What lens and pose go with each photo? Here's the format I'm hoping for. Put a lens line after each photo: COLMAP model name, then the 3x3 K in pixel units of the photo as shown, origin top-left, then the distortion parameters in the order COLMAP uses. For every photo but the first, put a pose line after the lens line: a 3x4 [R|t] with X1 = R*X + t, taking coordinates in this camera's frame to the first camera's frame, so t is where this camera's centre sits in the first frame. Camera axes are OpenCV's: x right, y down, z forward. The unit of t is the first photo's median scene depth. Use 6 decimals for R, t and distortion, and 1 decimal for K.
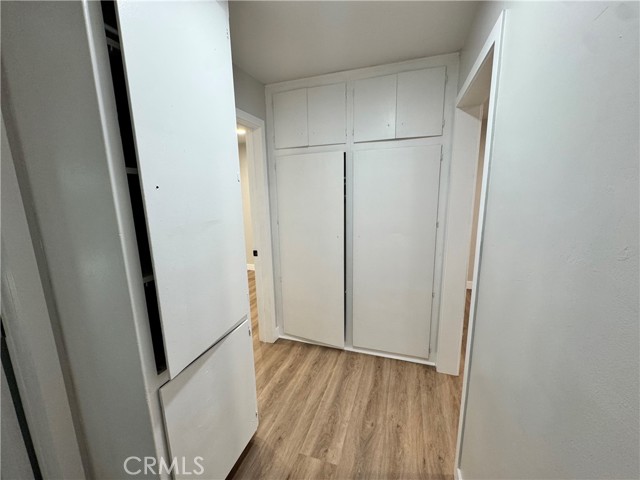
lens RADIAL K [[255.0, 0, 320.1], [0, 255.0, 238.5], [0, 0, 1]] dist [-0.003026, -0.000250]
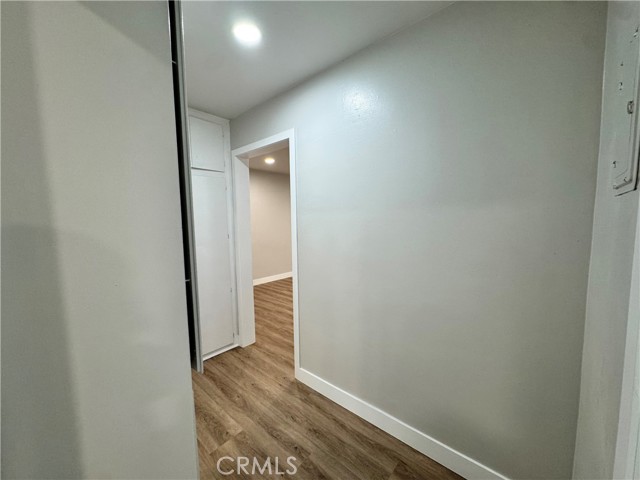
lens RADIAL K [[255.0, 0, 320.2], [0, 255.0, 240.9], [0, 0, 1]] dist [-0.003026, -0.000250]
pose [[0.390506, -0.071692, 0.917805, -0.661231], [0.164100, 0.986417, 0.007230, 0.041972], [-0.905857, 0.147789, 0.396966, 0.040376]]
